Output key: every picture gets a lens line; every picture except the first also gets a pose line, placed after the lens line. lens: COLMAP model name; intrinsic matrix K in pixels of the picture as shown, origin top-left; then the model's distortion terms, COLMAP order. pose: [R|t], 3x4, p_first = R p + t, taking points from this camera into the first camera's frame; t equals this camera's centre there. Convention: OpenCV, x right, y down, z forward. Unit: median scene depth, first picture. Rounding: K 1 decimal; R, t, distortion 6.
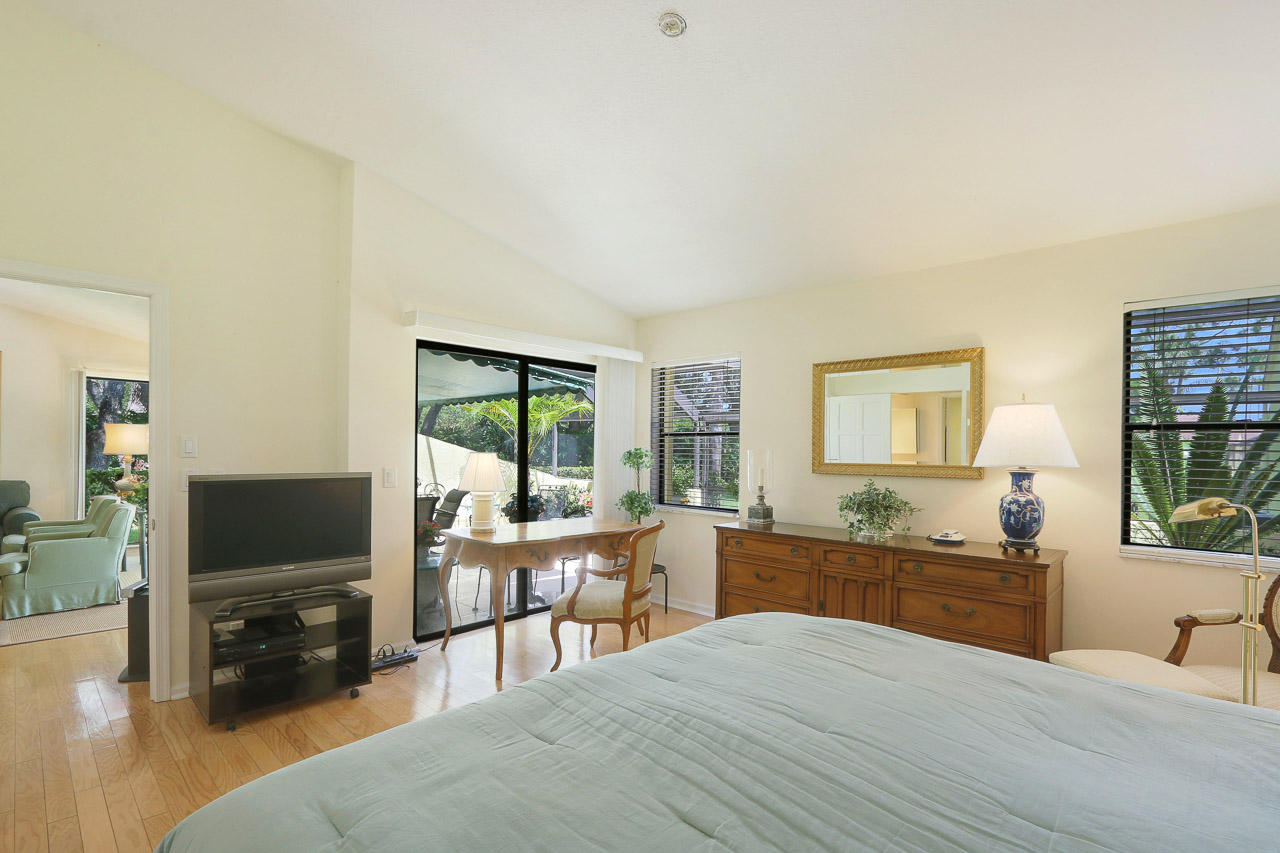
lens RADIAL K [[607.5, 0, 634.6], [0, 607.5, 456.5], [0, 0, 1]] dist [-0.024183, -0.000071]
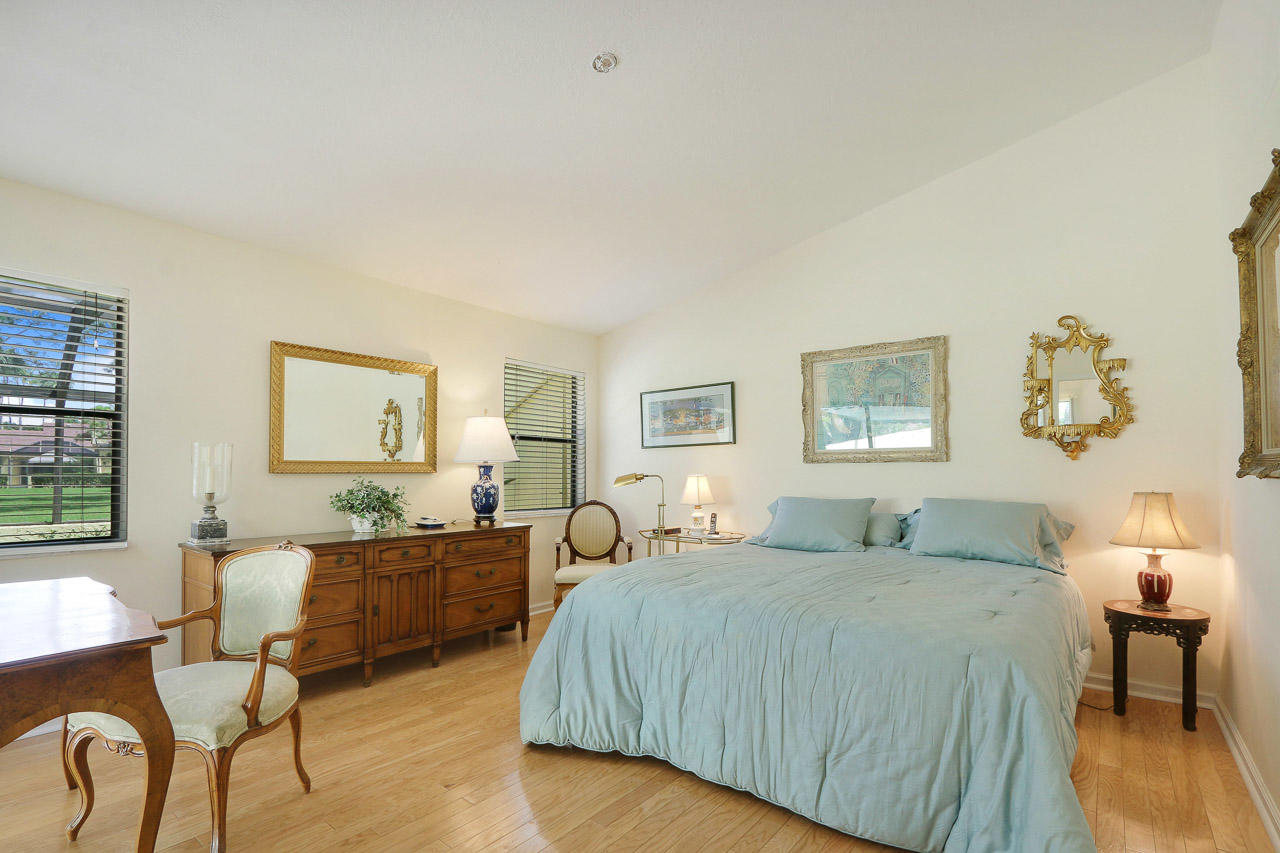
lens RADIAL K [[607.5, 0, 634.6], [0, 607.5, 456.5], [0, 0, 1]] dist [-0.024183, -0.000071]
pose [[-0.107816, 0.014579, 0.994064, -0.698144], [0.008081, 0.999872, -0.013787, 0.024798], [-0.994138, 0.006546, -0.107920, 0.731726]]
